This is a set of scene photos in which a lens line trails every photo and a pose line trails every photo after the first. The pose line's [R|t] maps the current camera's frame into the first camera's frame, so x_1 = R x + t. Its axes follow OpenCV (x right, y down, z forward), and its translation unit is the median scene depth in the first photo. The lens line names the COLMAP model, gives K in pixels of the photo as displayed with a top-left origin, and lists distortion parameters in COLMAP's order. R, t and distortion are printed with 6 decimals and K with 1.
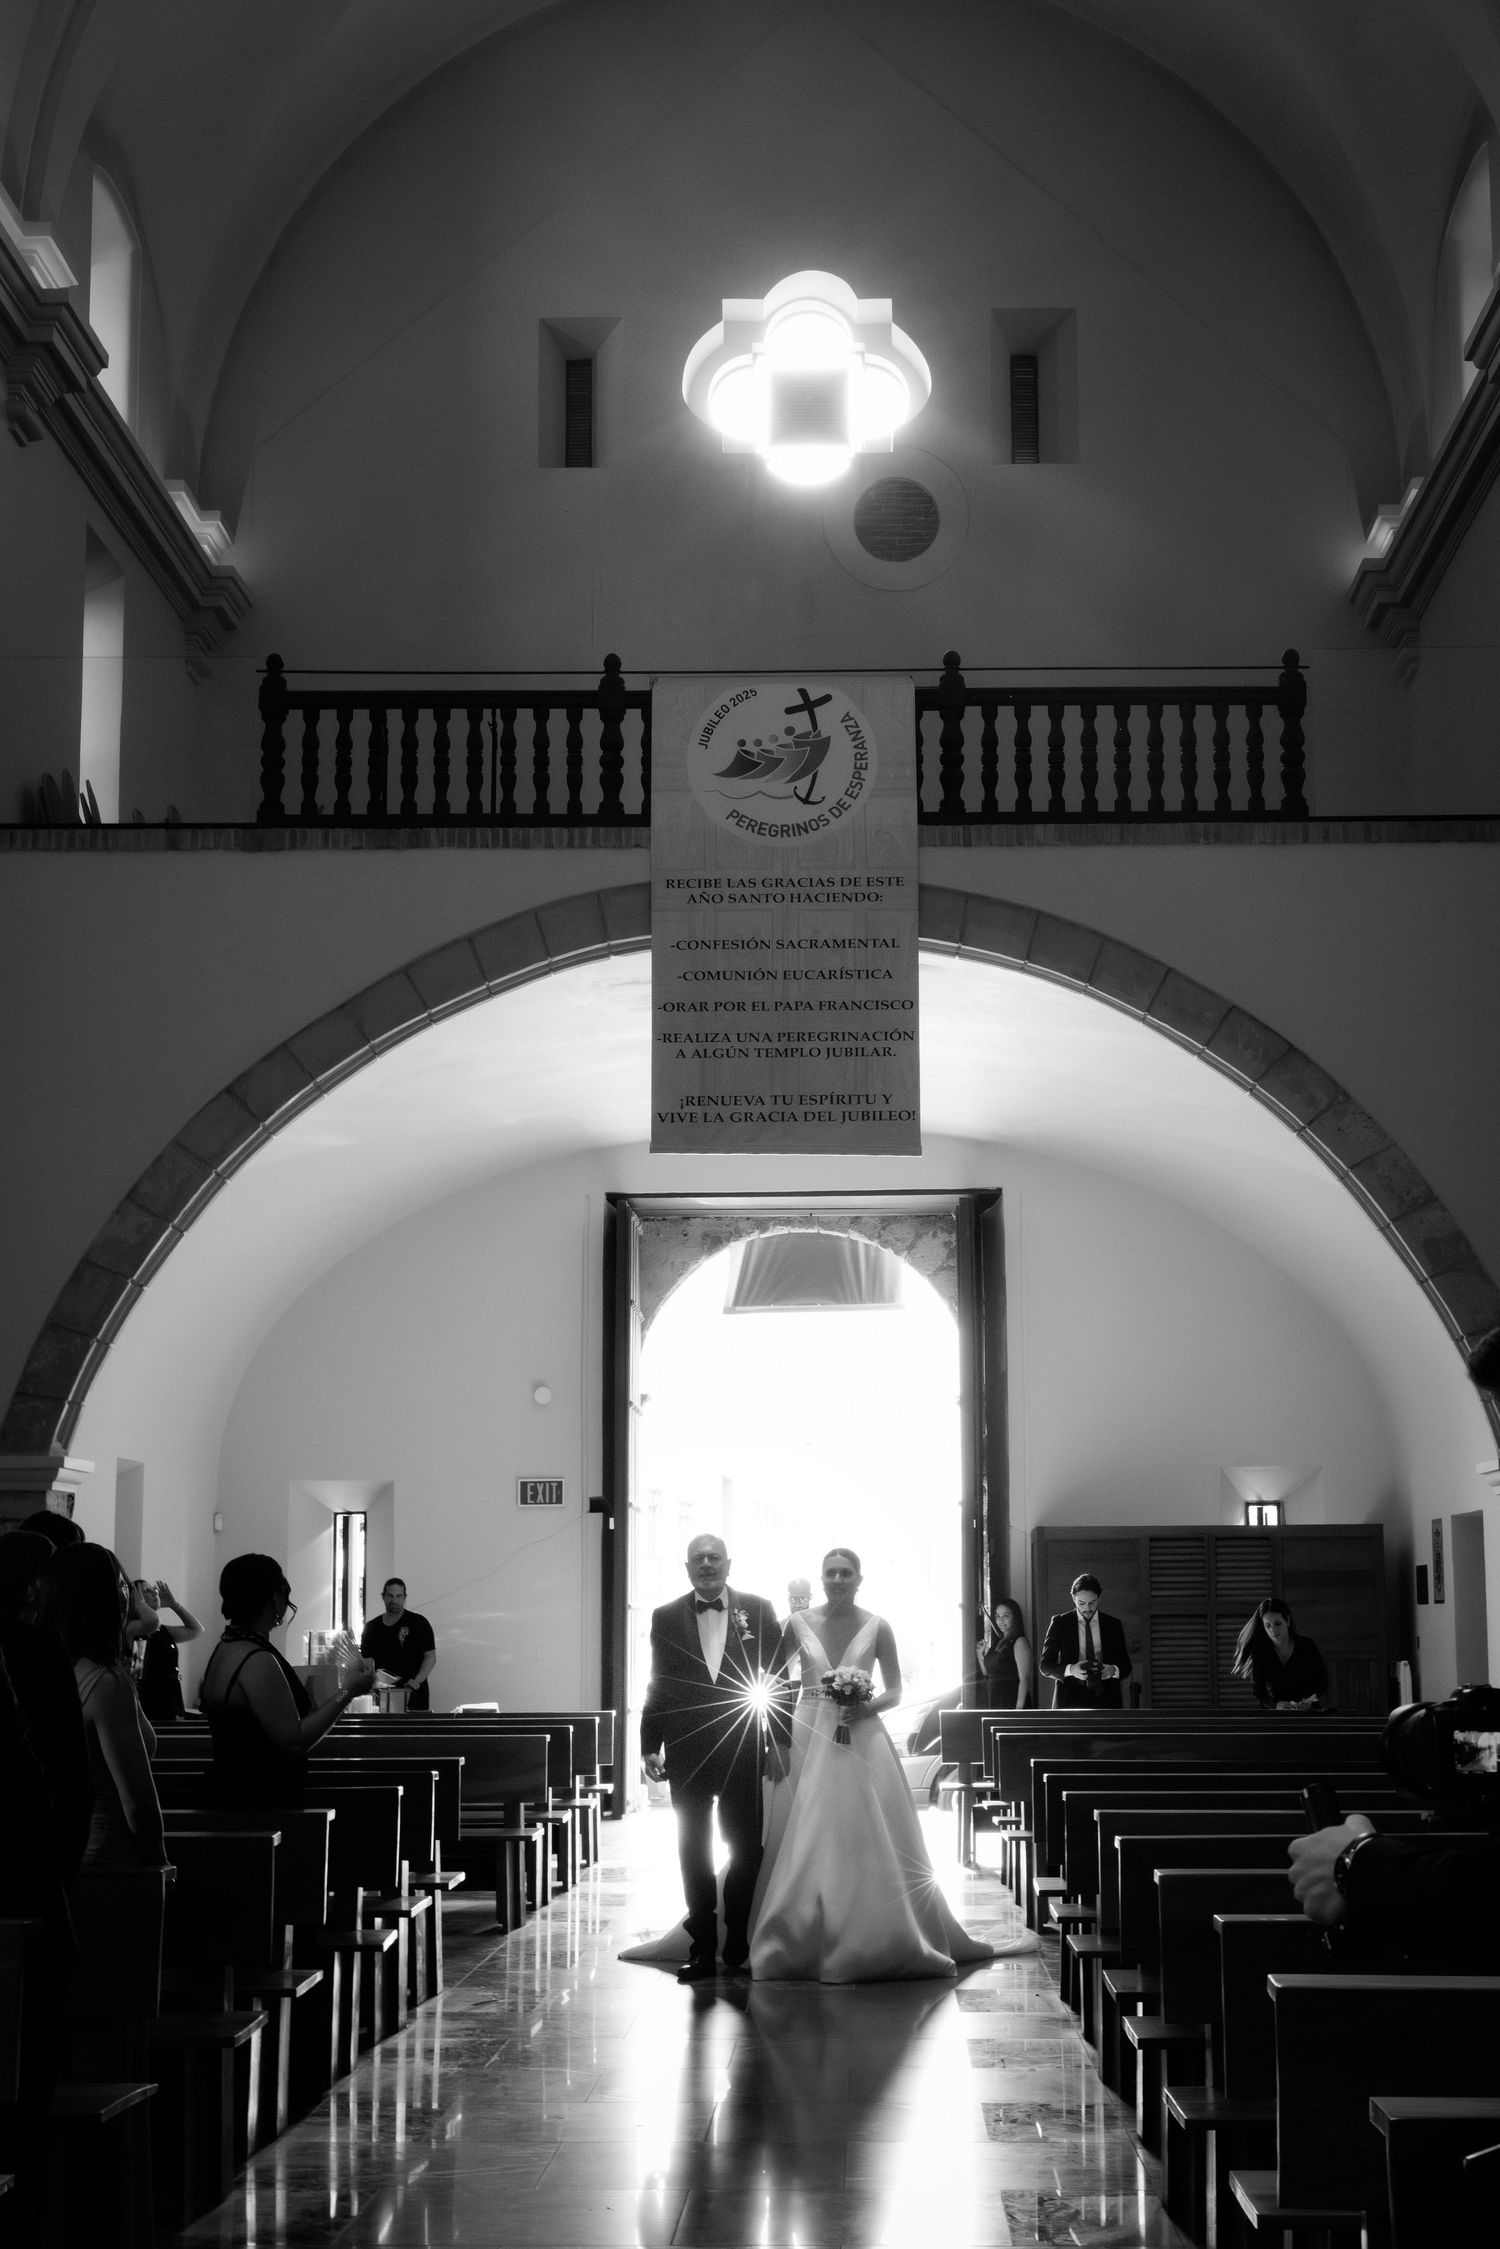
lens RADIAL K [[3611.2, 0, 750.0], [0, 3611.2, 1124.5], [0, 0, 1]] dist [0.063269, 0.018695]
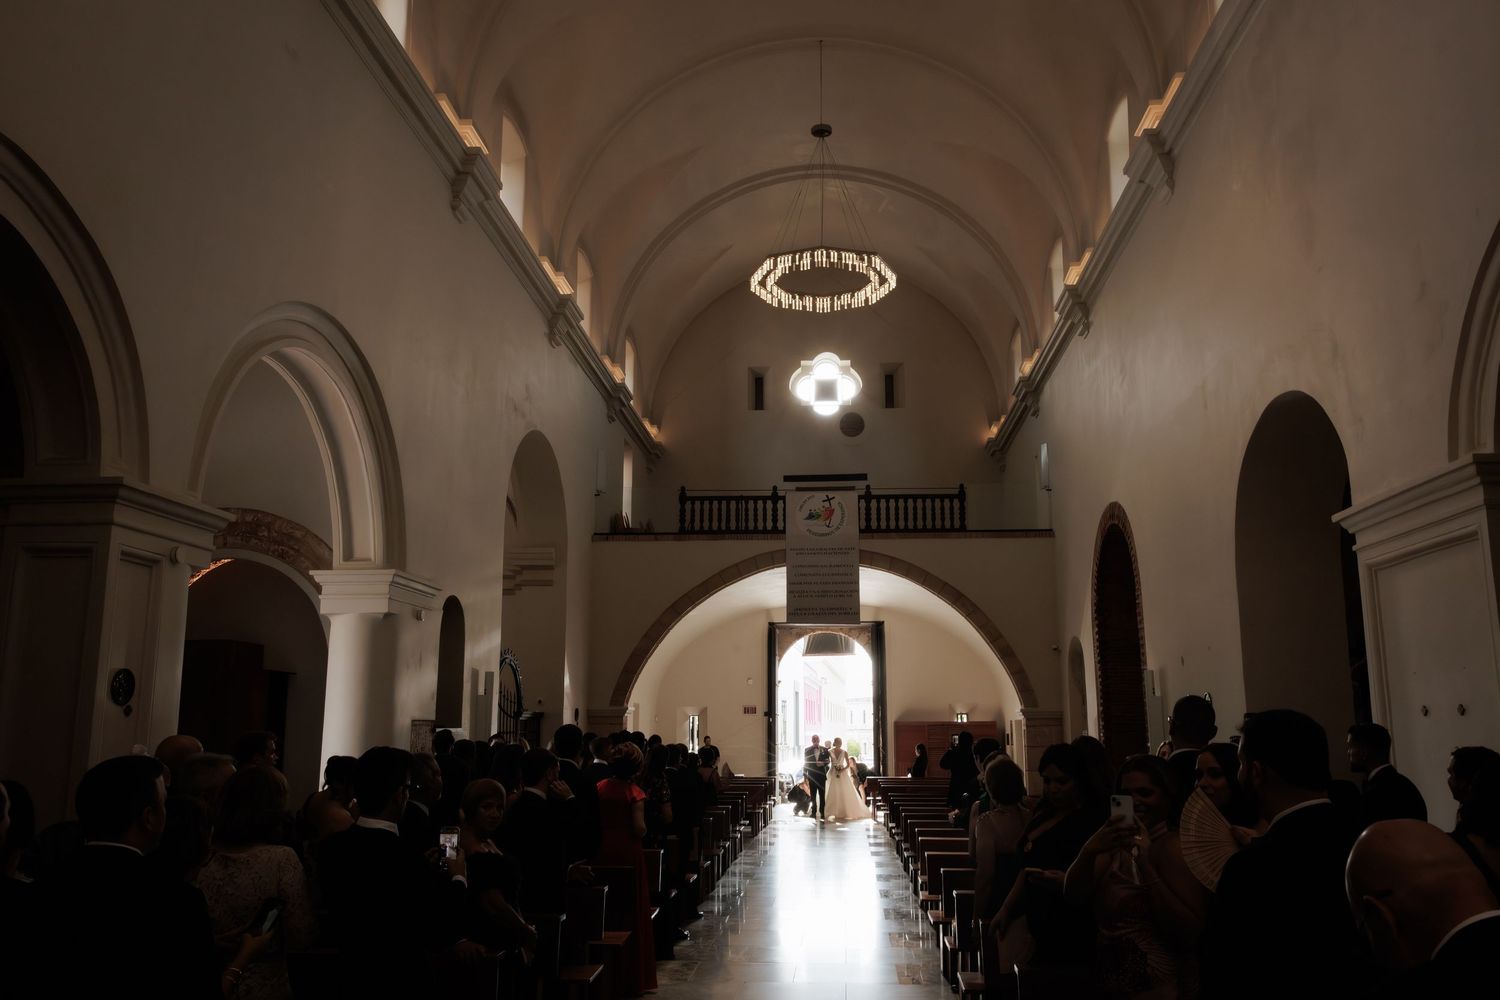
lens RADIAL K [[1248.6, 0, 750.0], [0, 1248.6, 500.0], [0, 0, 1]] dist [0.011112, -0.000151]
pose [[0.999159, -0.003980, -0.040813, -0.011785], [0.001919, 0.998727, -0.050410, -0.051898], [0.040962, 0.050289, 0.997894, -0.262374]]
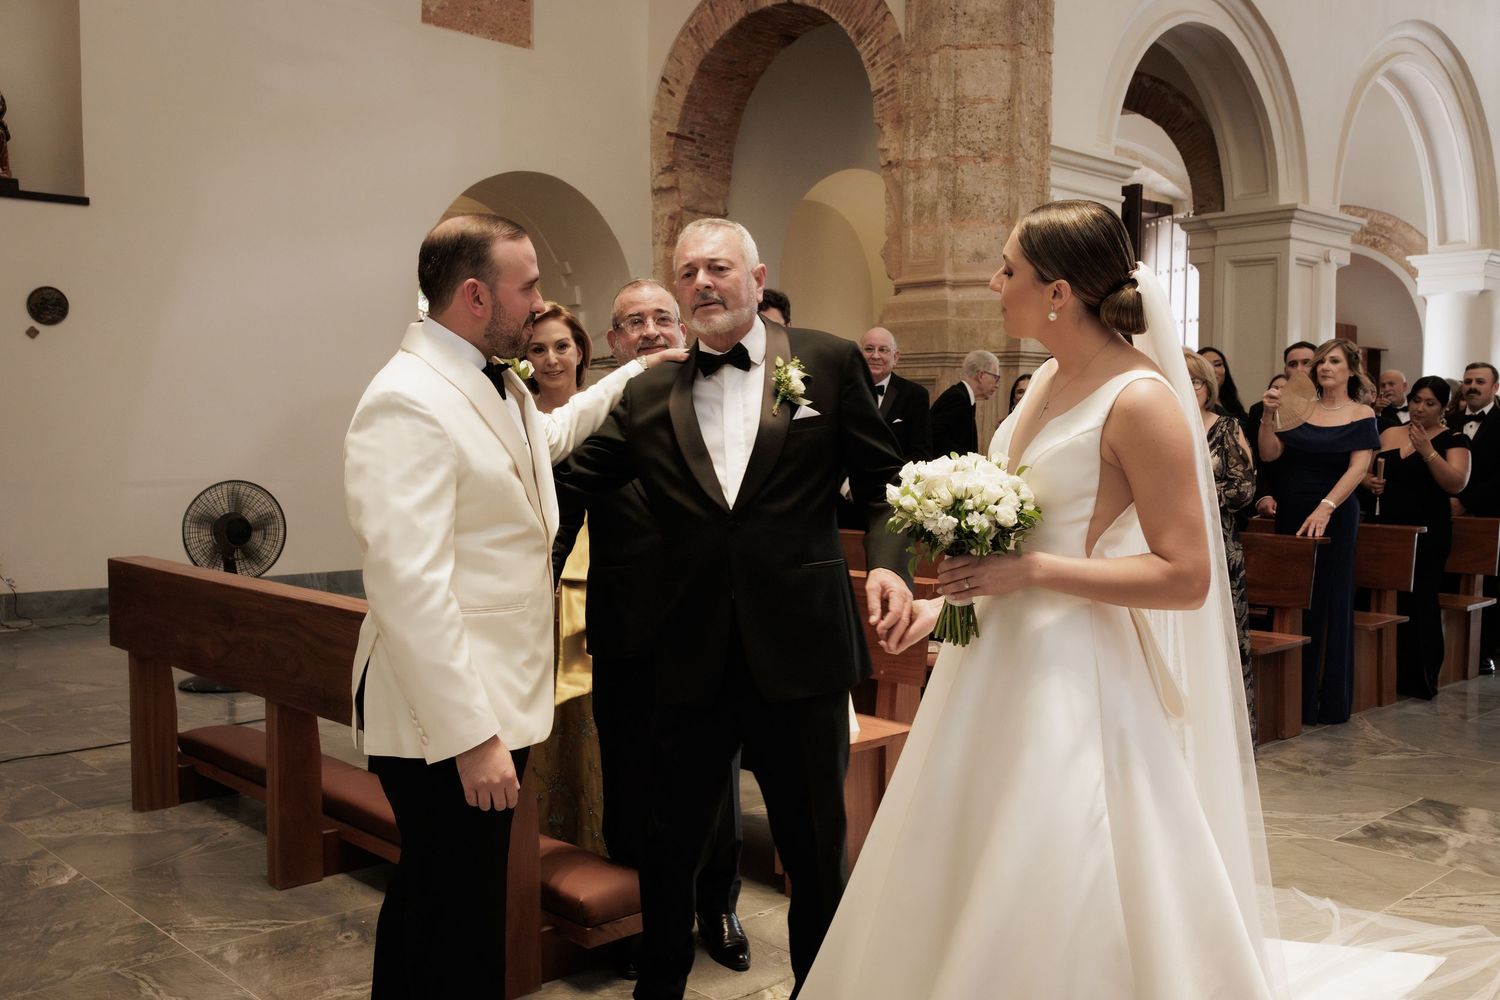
lens RADIAL K [[1387.8, 0, 735.7], [0, 1387.8, 508.0], [0, 0, 1]] dist [-0.000267, 0.018345]
pose [[0.714492, 0.046331, -0.698108, 0.028480], [0.087077, 0.984158, 0.154435, -0.063715], [0.694204, -0.171132, 0.699139, -0.494595]]
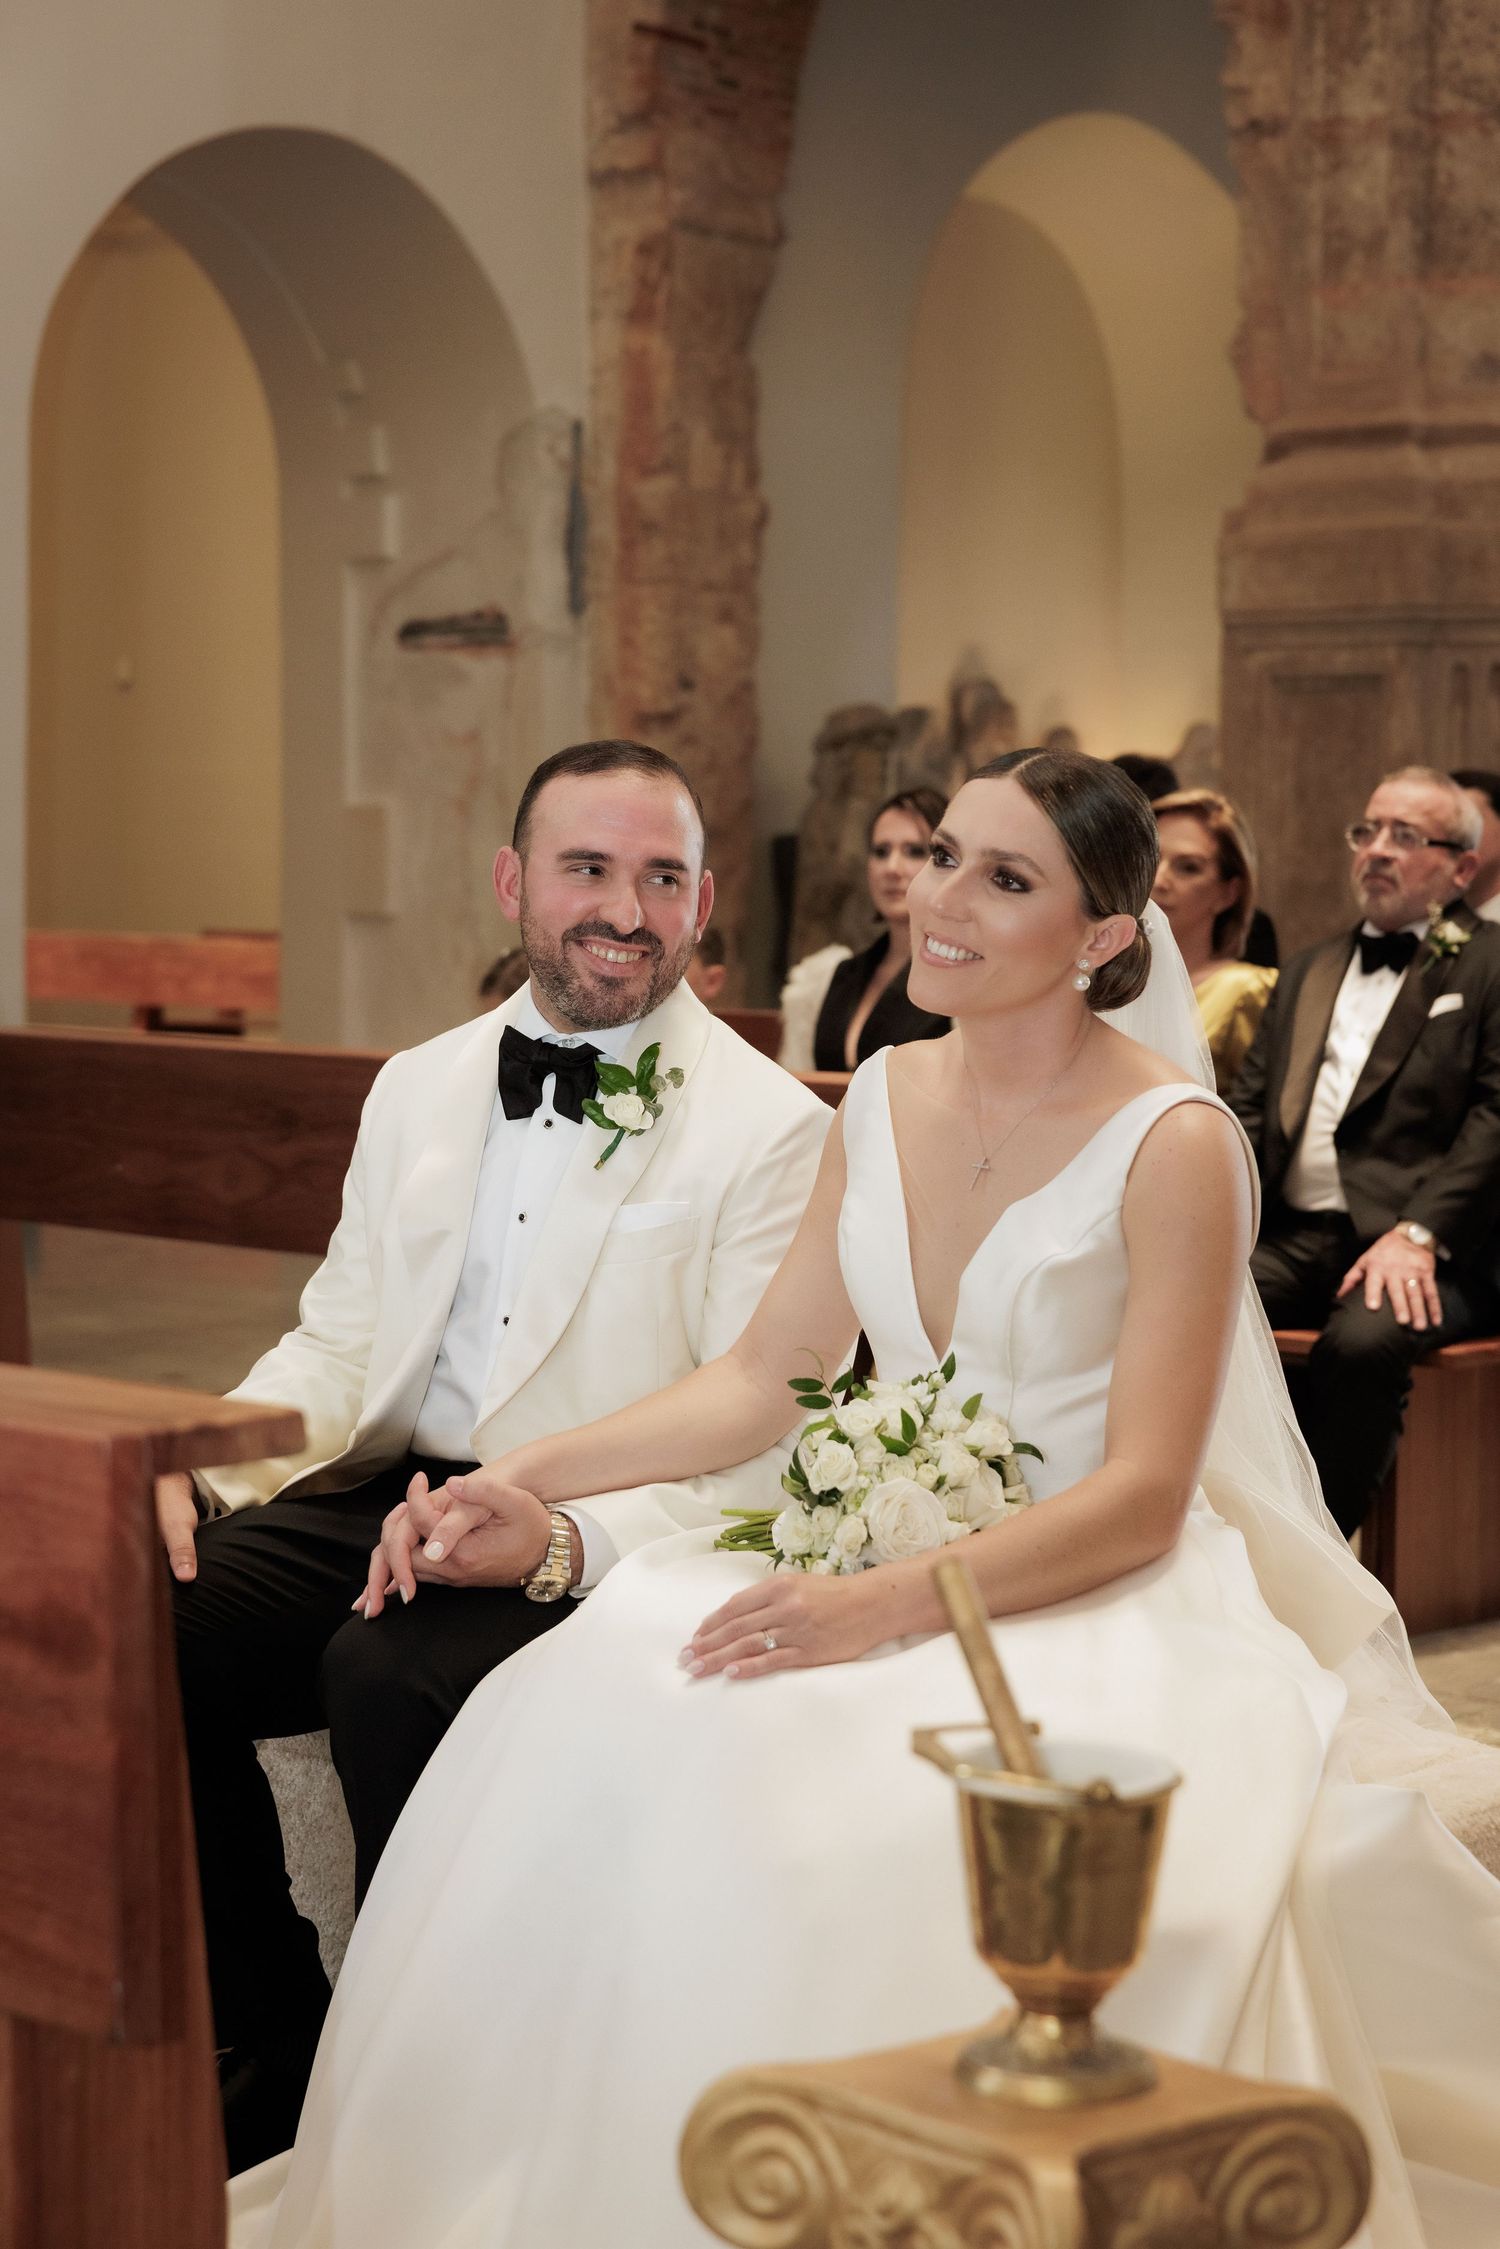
lens RADIAL K [[4319.5, 0, 704.2], [0, 4319.5, 1124.0], [0, 0, 1]] dist [0.009318, -0.015976]
pose [[0.747738, 0.050807, -0.662047, 0.065709], [0.079270, 0.983107, 0.164976, -0.071653], [0.659245, -0.175840, 0.731079, -0.604273]]
